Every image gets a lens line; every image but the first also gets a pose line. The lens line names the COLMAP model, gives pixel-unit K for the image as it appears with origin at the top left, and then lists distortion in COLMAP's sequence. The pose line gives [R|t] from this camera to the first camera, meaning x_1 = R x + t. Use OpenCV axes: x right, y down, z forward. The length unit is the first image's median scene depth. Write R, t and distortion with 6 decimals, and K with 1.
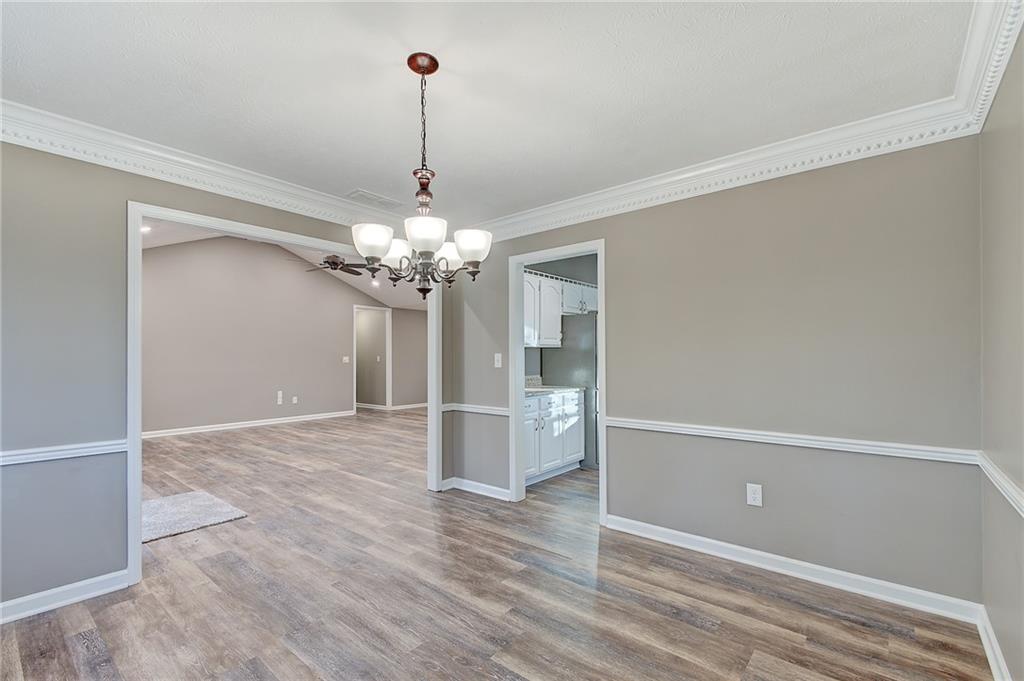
lens RADIAL K [[448.4, 0, 513.3], [0, 448.4, 353.2], [0, 0, 1]] dist [0.012335, -0.010770]
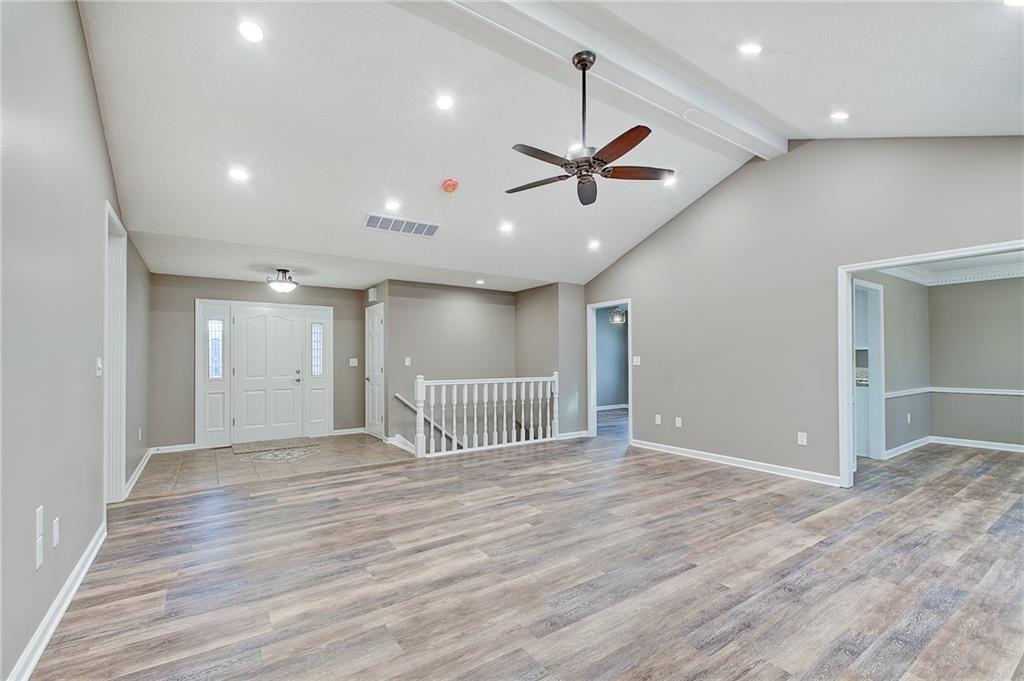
lens RADIAL K [[445.8, 0, 512.0], [0, 445.8, 354.9], [0, 0, 1]] dist [0.027212, -0.017508]
pose [[0.275860, 0.011965, 0.961123, -0.682680], [-0.004233, 0.999928, -0.011233, 0.009036], [-0.961189, -0.000970, 0.275891, 0.718762]]
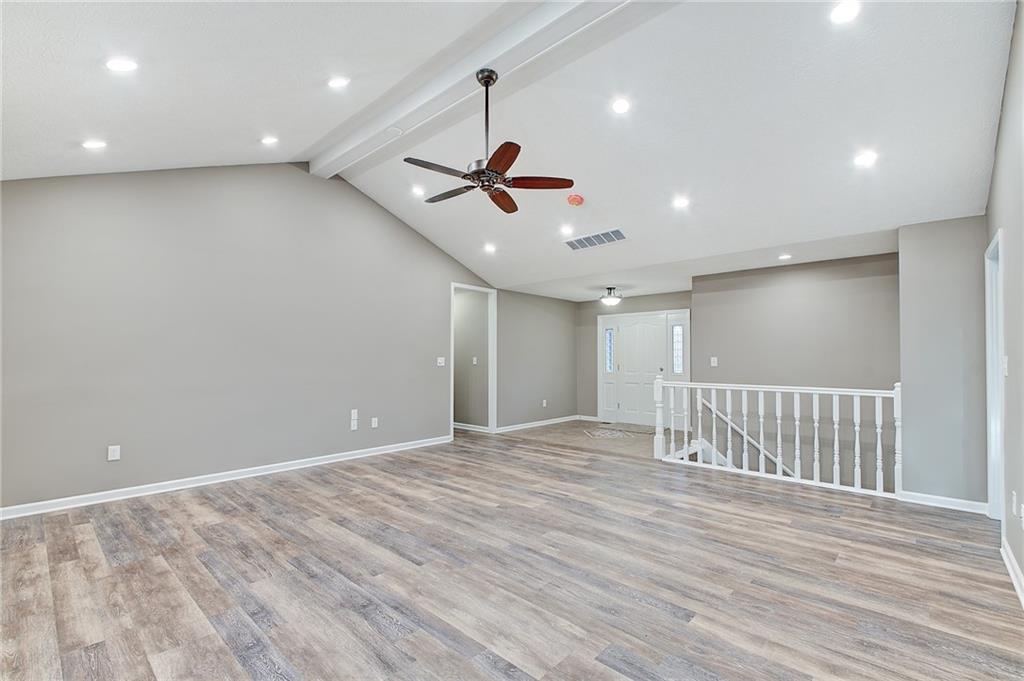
lens RADIAL K [[445.8, 0, 512.0], [0, 445.8, 354.9], [0, 0, 1]] dist [0.027212, -0.017508]
pose [[0.998648, 0.005820, -0.051651, -0.261414], [-0.005843, 0.999983, -0.000292, 0.003851], [0.051648, 0.000593, 0.998665, 0.368290]]
